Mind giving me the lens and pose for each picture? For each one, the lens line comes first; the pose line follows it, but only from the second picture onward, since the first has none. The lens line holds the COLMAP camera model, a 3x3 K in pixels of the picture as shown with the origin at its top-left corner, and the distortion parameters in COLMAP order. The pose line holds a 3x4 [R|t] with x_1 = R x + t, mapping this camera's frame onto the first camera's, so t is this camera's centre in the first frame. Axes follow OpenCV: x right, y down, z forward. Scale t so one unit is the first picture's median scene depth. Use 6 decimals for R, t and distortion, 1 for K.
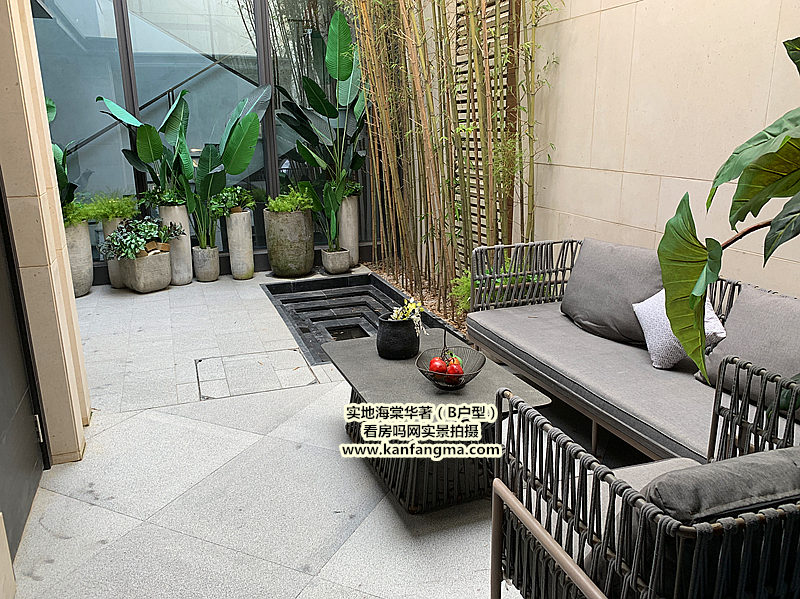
lens RADIAL K [[610.7, 0, 400.0], [0, 610.7, 299.5], [0, 0, 1]] dist [0.002698, 0.001109]
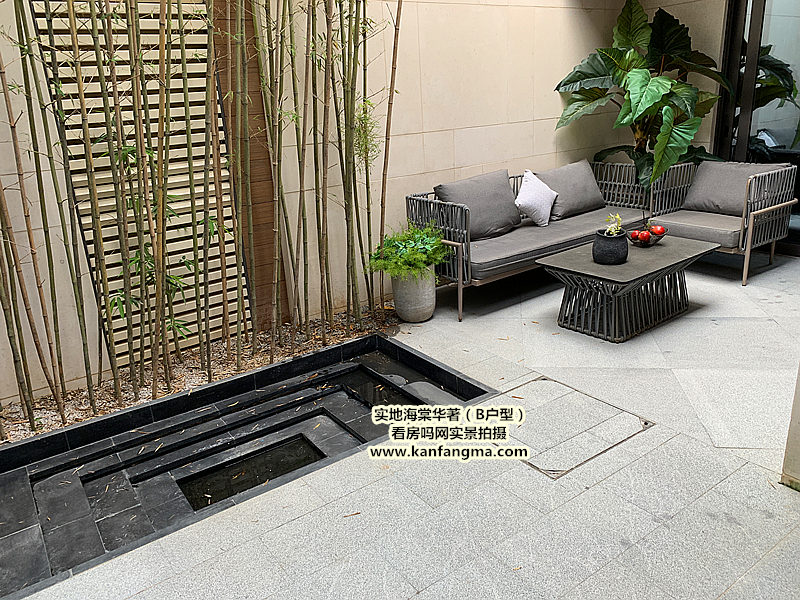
lens RADIAL K [[610.7, 0, 400.0], [0, 610.7, 300.0], [0, 0, 1]] dist [0.002698, 0.001109]
pose [[-0.243059, -0.292043, 0.925004, -1.007822], [0.327983, 0.872693, 0.361710, -0.410756], [-0.912880, 0.391303, -0.116331, 1.421078]]
